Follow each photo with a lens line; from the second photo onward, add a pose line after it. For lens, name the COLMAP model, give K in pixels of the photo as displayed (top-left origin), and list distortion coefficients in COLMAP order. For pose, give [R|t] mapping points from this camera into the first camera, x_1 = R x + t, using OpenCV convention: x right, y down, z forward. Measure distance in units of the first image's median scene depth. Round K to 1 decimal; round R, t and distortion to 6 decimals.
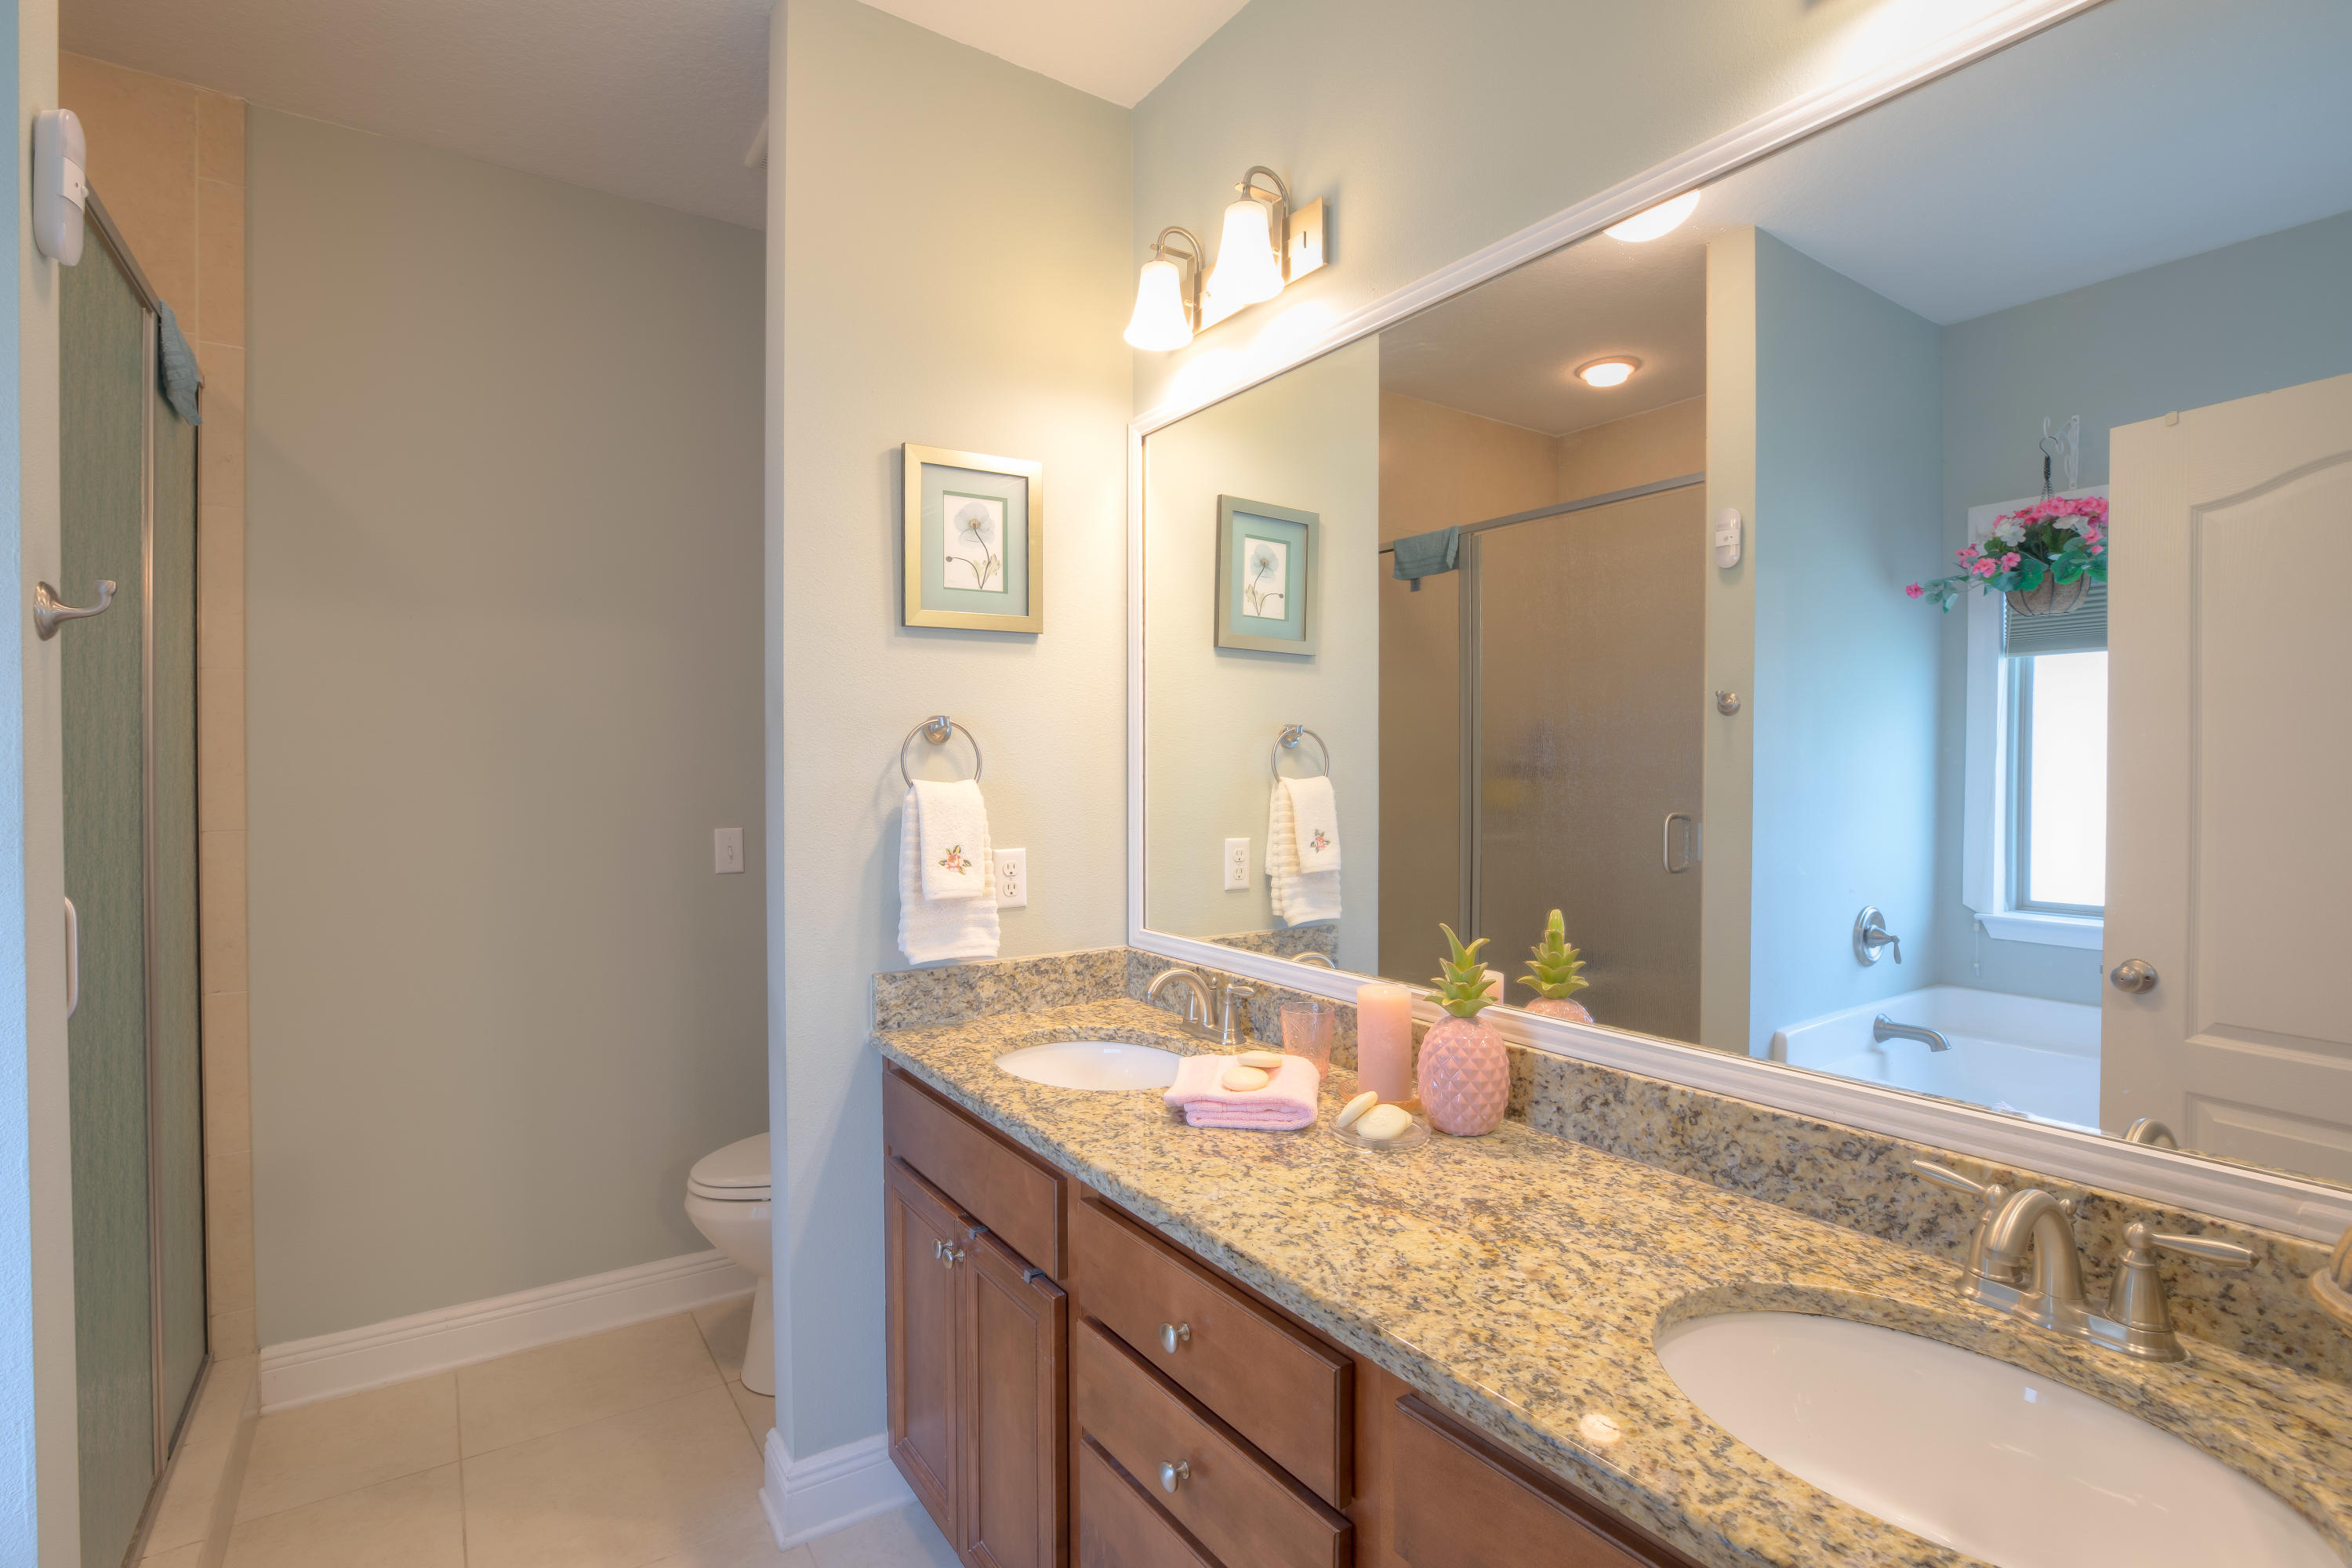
lens RADIAL K [[1120.3, 0, 1180.8], [0, 1120.3, 780.6], [0, 0, 1]] dist [-0.036926, 0.011428]
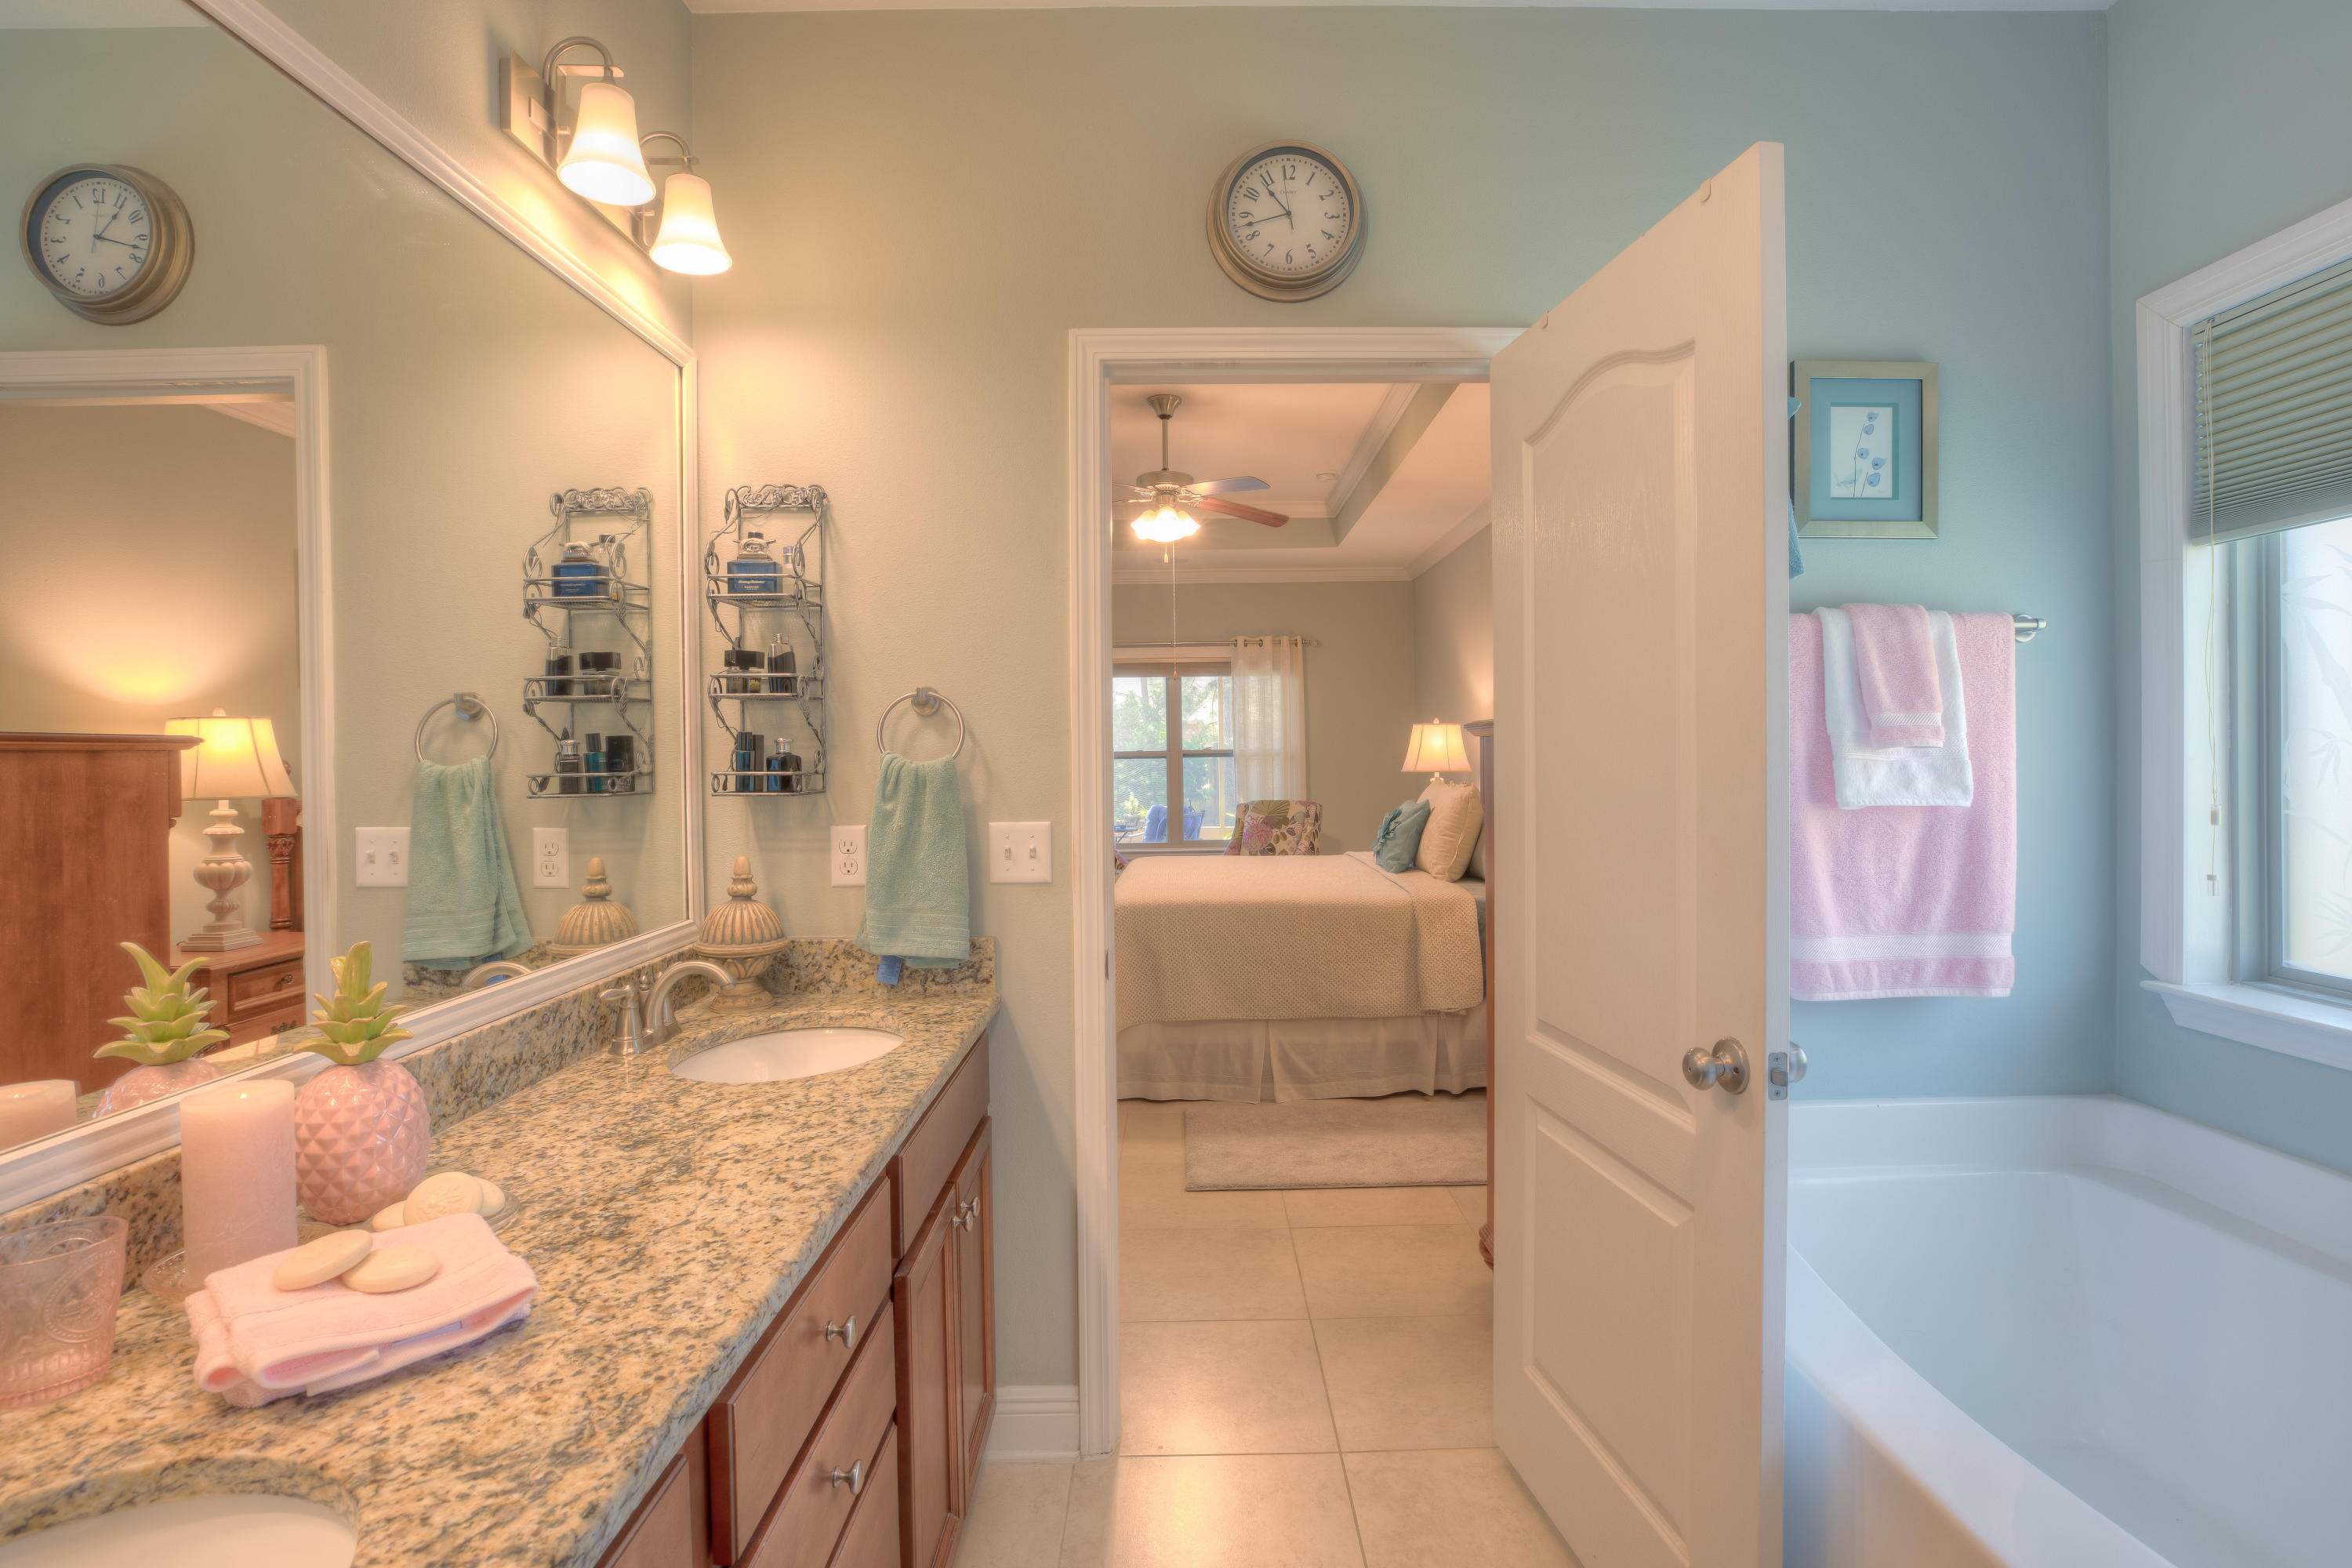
lens RADIAL K [[1120.3, 0, 1186.5], [0, 1120.3, 768.5], [0, 0, 1]] dist [-0.036926, 0.011428]
pose [[-0.827183, 0.000552, 0.561932, -0.758829], [0.017858, 0.999520, 0.025304, 0.006782], [-0.561648, 0.030966, -0.826797, 1.573342]]
